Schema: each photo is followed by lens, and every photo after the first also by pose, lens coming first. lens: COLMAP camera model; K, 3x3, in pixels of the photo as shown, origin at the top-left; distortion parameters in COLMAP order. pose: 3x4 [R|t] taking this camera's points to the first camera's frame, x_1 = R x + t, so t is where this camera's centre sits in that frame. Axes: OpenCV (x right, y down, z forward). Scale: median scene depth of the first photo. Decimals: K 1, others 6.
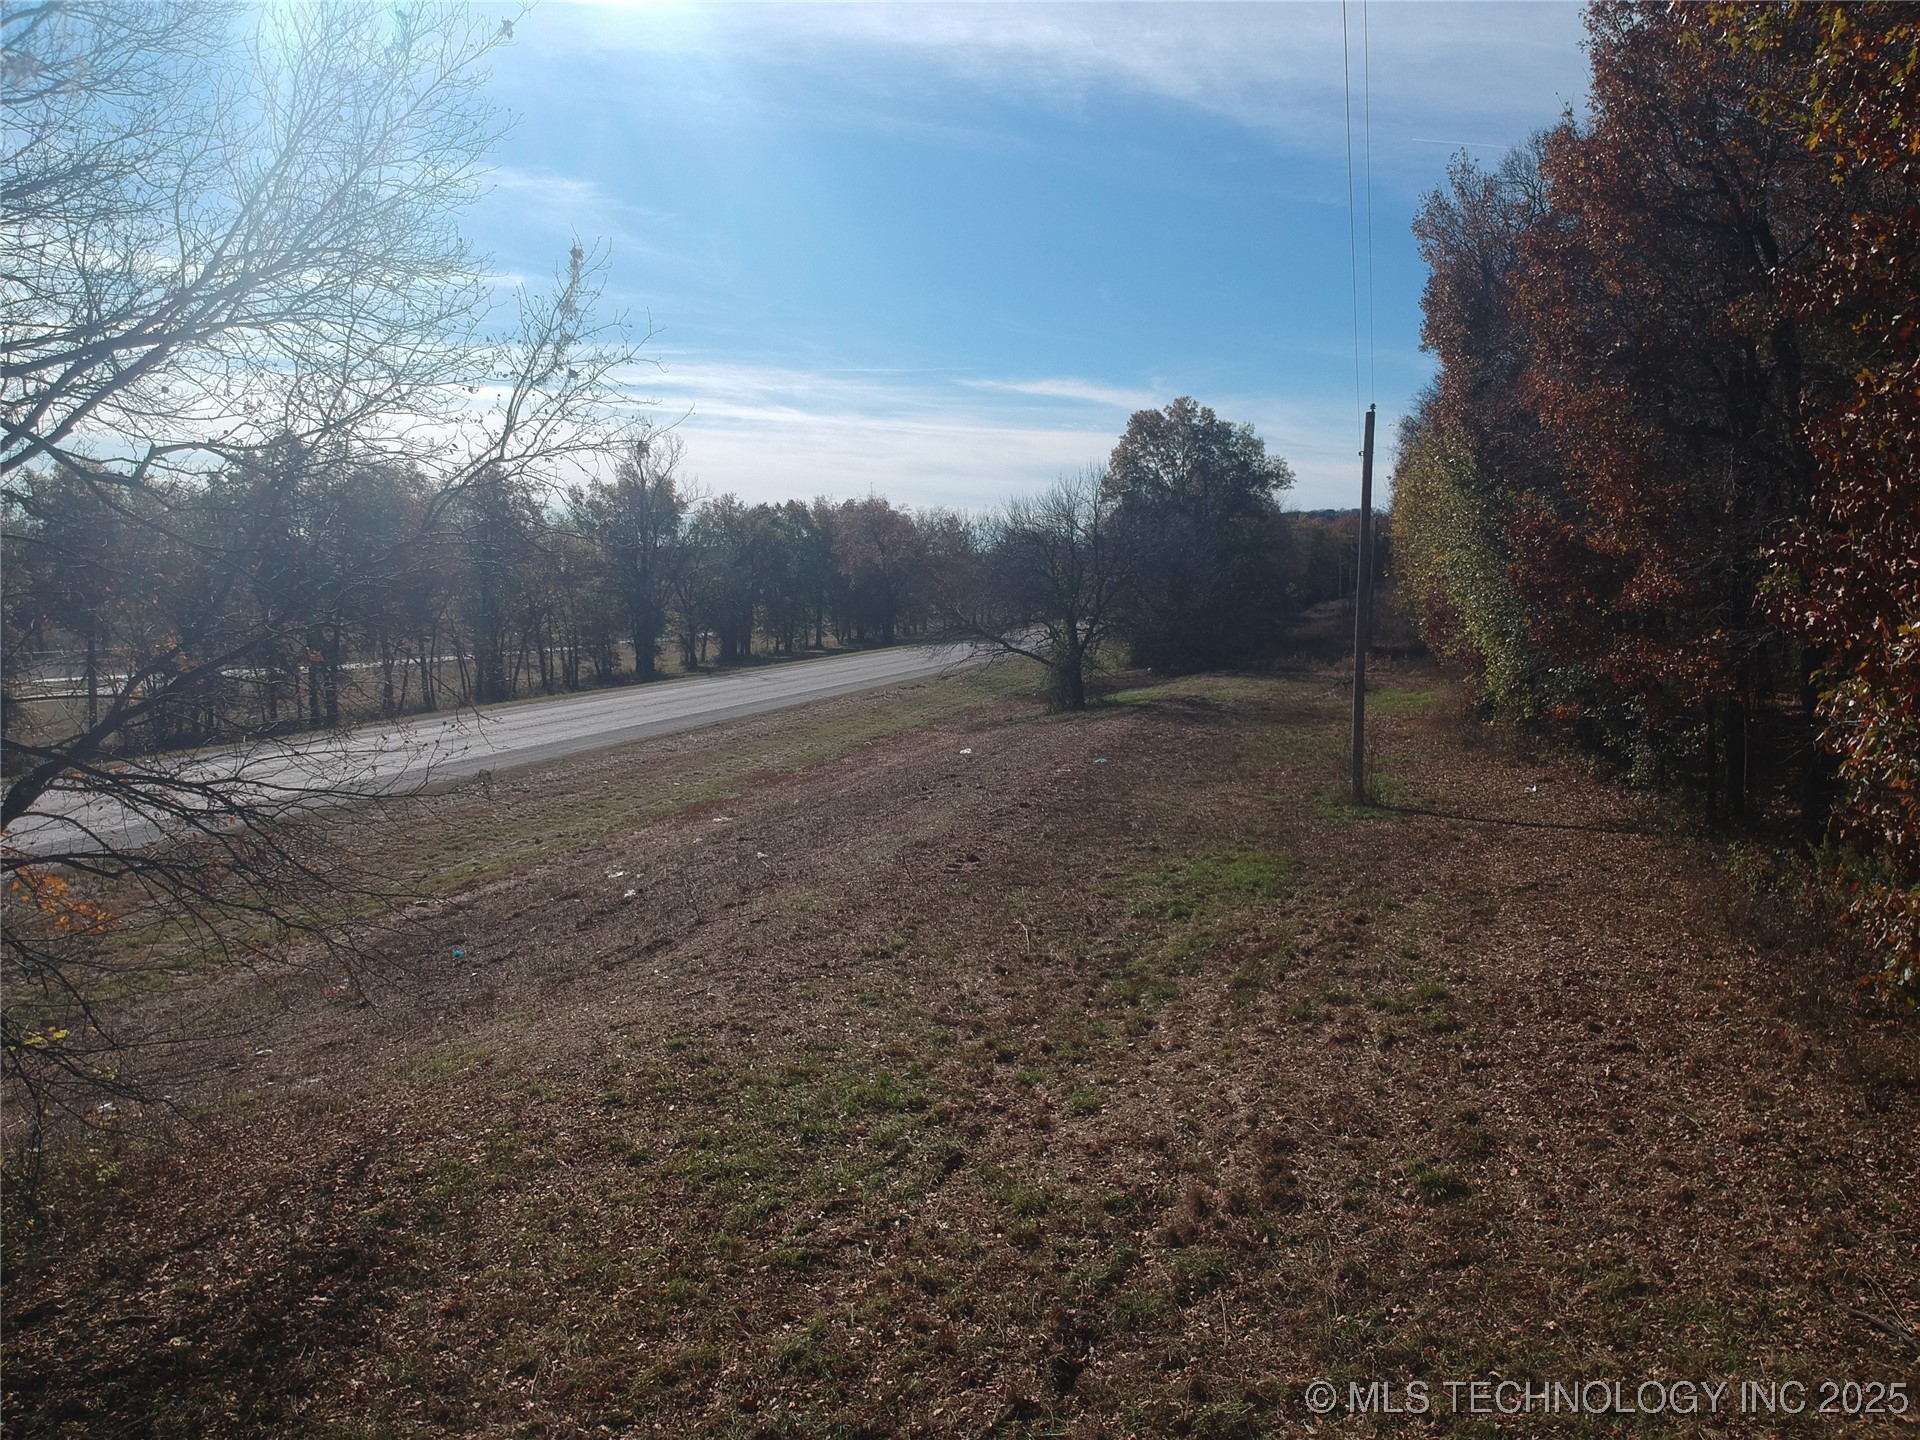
lens RADIAL K [[1421.5, 0, 954.9], [0, 1421.5, 709.2], [0, 0, 1]] dist [0.078053, -0.136118]
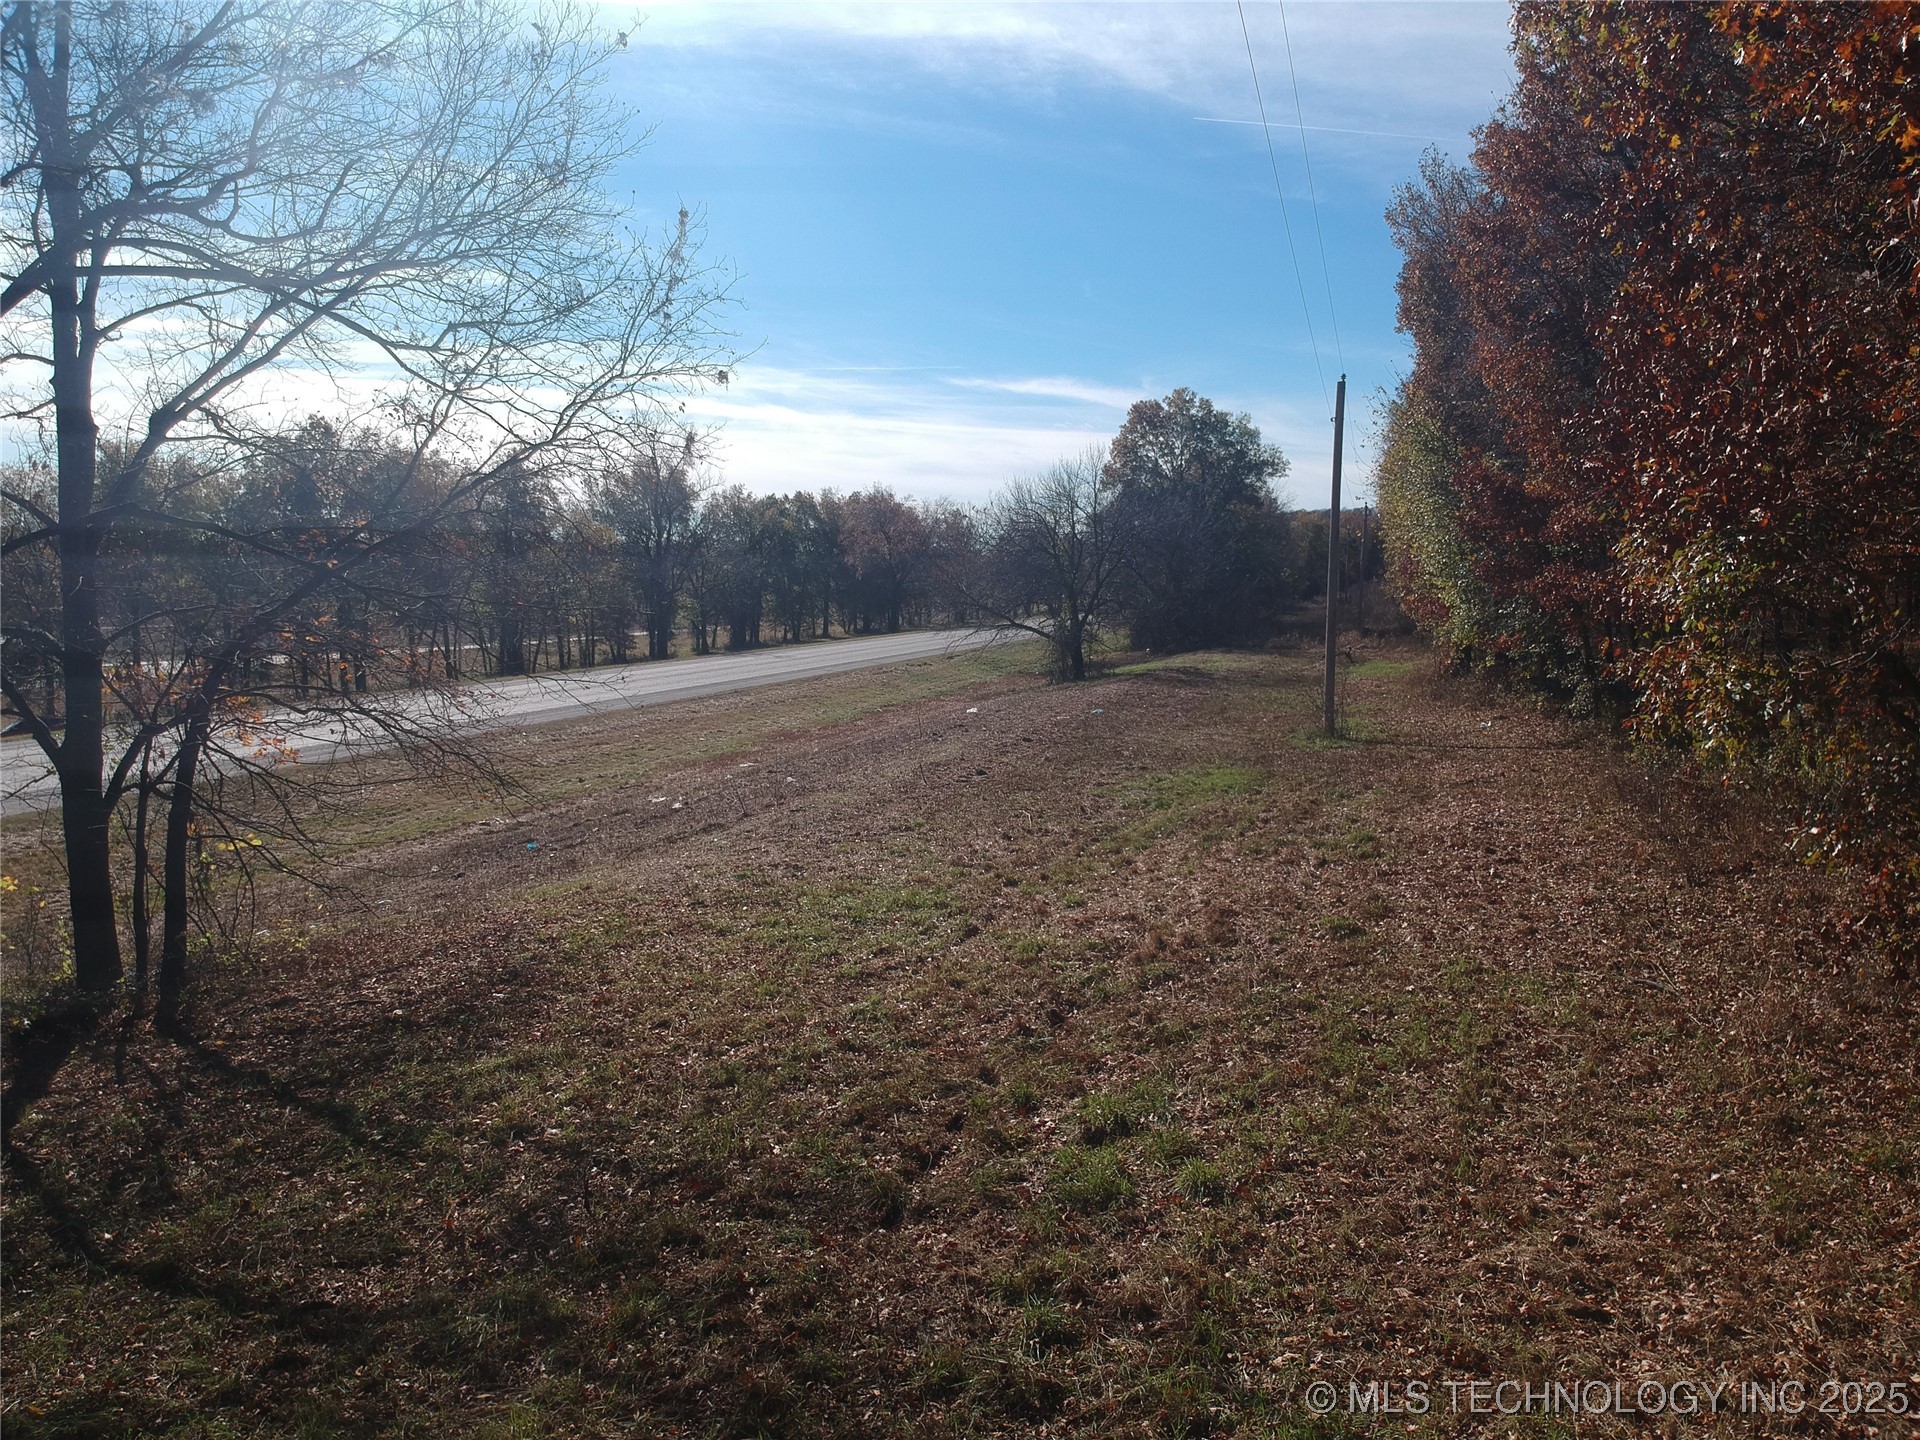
lens RADIAL K [[1421.5, 0, 955.8], [0, 1421.5, 717.4], [0, 0, 1]] dist [0.078053, -0.136118]
pose [[0.999999, 0.000921, -0.001194, -0.005335], [-0.000915, 0.999987, 0.005005, 0.046838], [0.001199, -0.005003, 0.999987, -0.107100]]
